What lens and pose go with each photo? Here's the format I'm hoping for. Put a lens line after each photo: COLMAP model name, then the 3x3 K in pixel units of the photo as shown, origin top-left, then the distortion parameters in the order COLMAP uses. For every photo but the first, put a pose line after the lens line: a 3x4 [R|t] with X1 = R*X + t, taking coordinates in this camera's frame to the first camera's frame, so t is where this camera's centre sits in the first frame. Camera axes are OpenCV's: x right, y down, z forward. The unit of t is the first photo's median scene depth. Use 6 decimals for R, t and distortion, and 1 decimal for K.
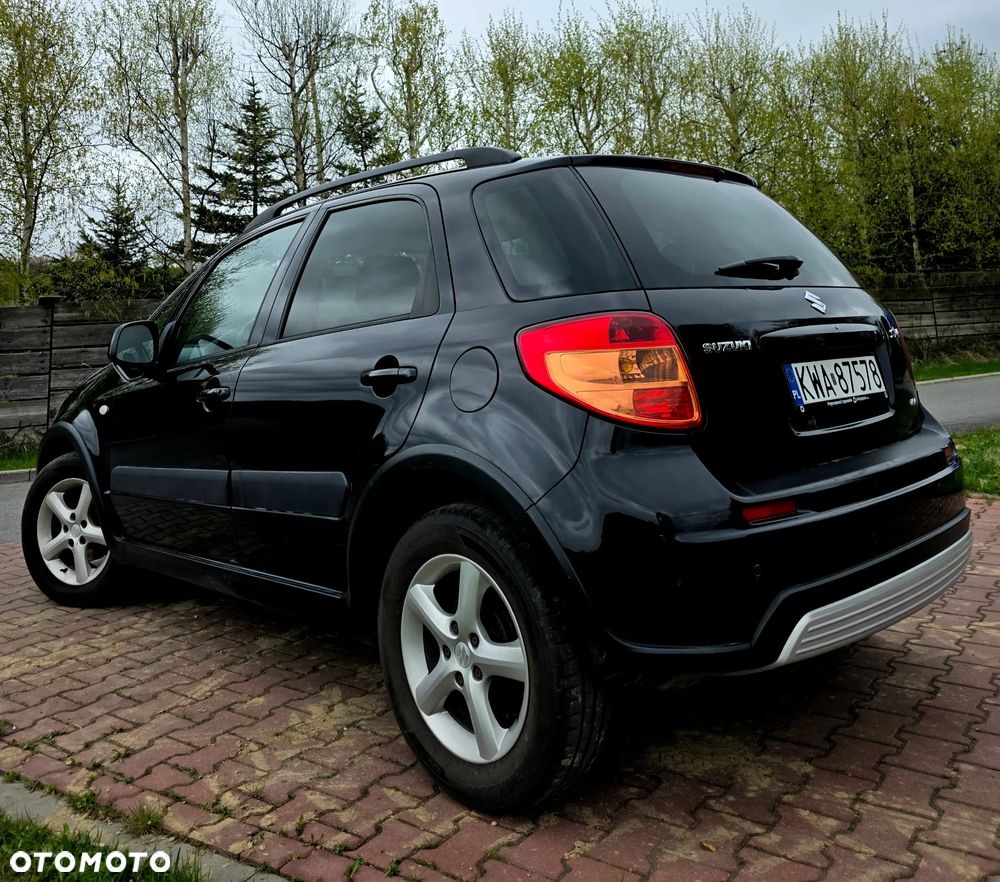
lens RADIAL K [[863.9, 0, 477.1], [0, 863.9, 218.5], [0, 0, 1]] dist [0.063519, -0.054125]
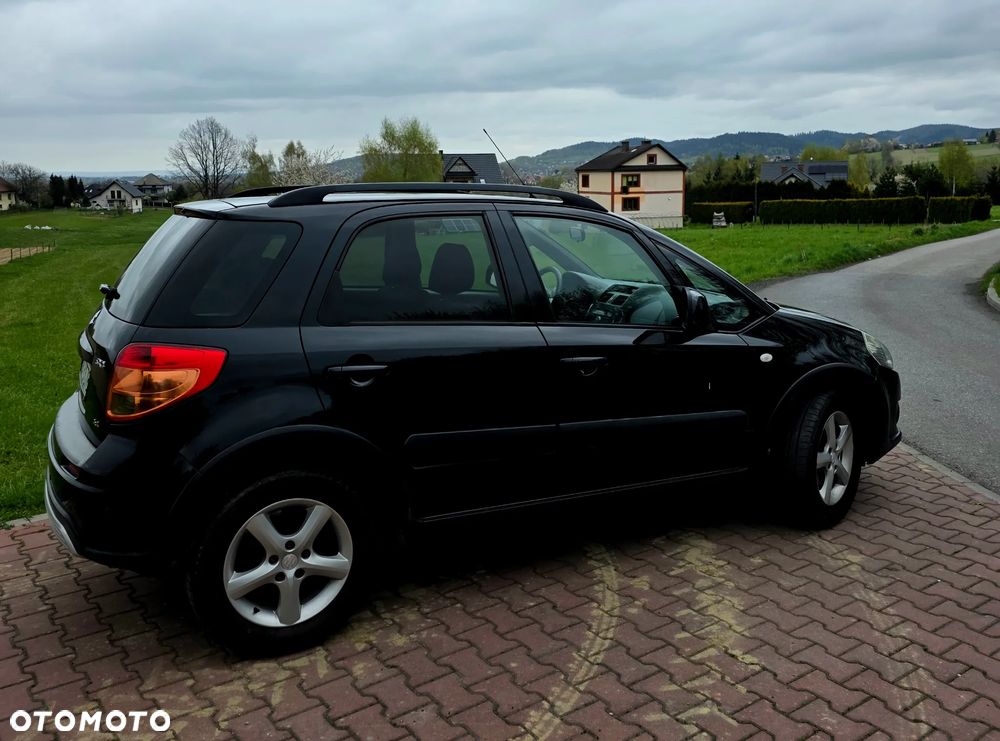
lens RADIAL K [[884.8, 0, 526.8], [0, 884.8, 267.9], [0, 0, 1]] dist [0.086453, -0.086221]
pose [[-0.258407, 0.131582, -0.957033, 1.667037], [0.146895, 0.984512, 0.095697, -0.027763], [0.954803, -0.115855, -0.273733, 2.155513]]
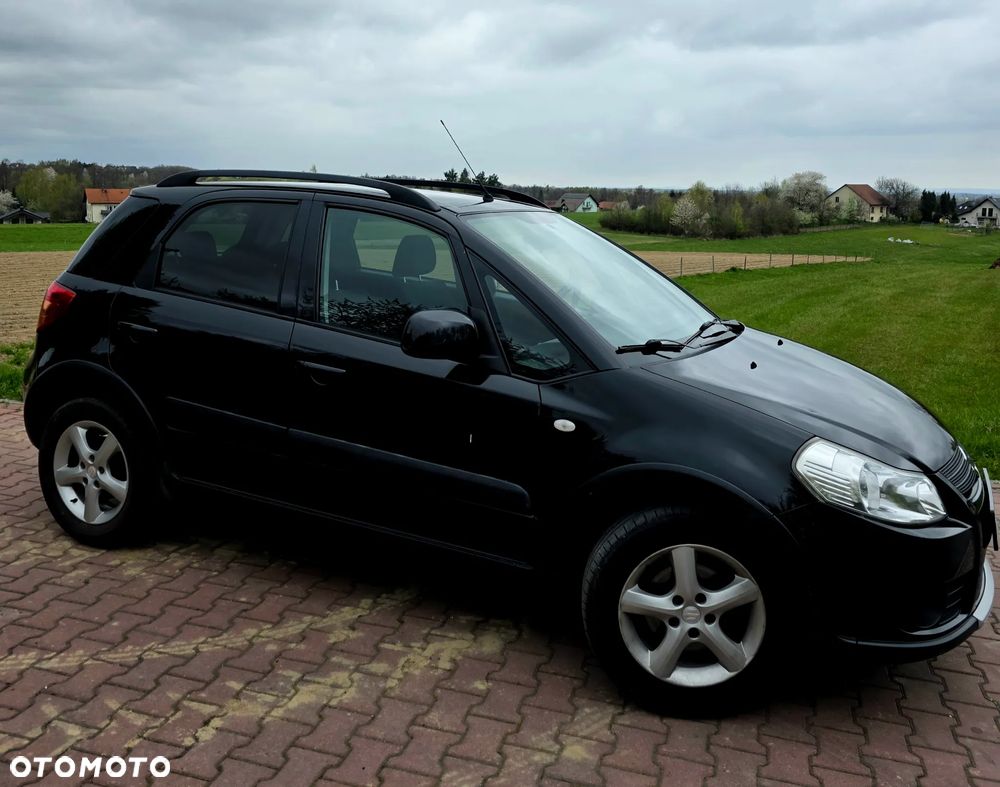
lens RADIAL K [[900.3, 0, 515.8], [0, 900.3, 271.4], [0, 0, 1]] dist [0.077609, -0.071581]
pose [[-0.926967, 0.043321, -0.372632, 0.401846], [0.054554, 0.998317, -0.019650, 0.190679], [0.371154, -0.038544, -0.927771, 3.286768]]
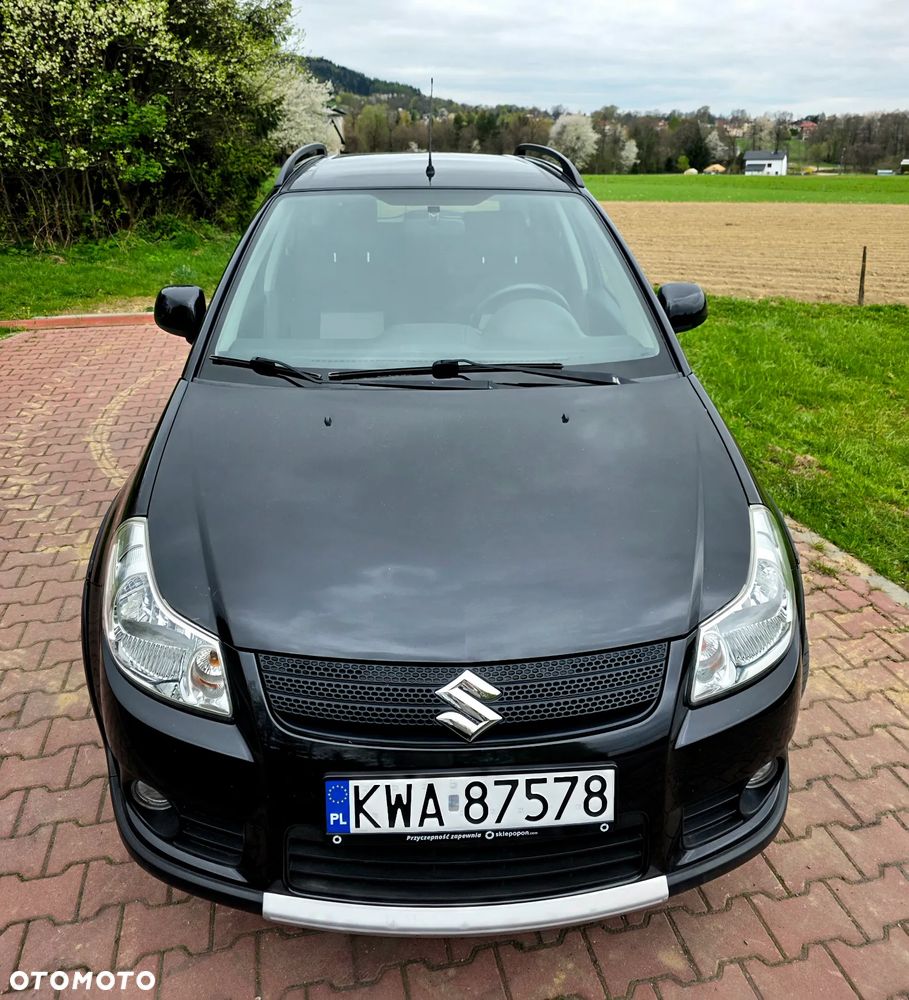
lens RADIAL K [[832.7, 0, 437.3], [0, 832.7, 379.7], [0, 0, 1]] dist [0.059126, -0.053143]
pose [[-0.762476, -0.144961, 0.630568, -1.133604], [-0.051520, 0.985087, 0.164163, 0.125461], [-0.644962, 0.092683, -0.758574, 2.732038]]
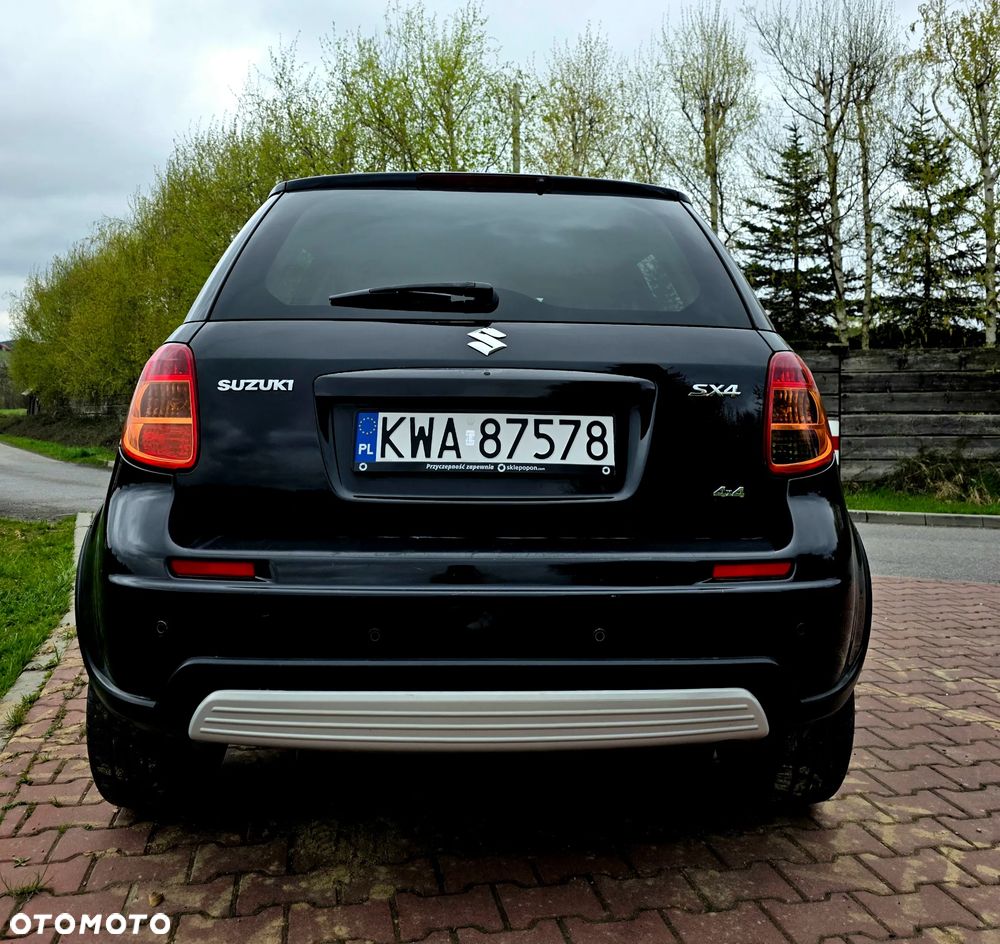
lens RADIAL K [[868.0, 0, 513.7], [0, 868.0, 334.8], [0, 0, 1]] dist [0.082720, -0.073938]
pose [[0.765026, 0.005152, -0.643978, 0.917418], [0.037213, 0.997943, 0.052192, 0.052627], [0.642923, -0.063893, 0.763261, 0.433127]]
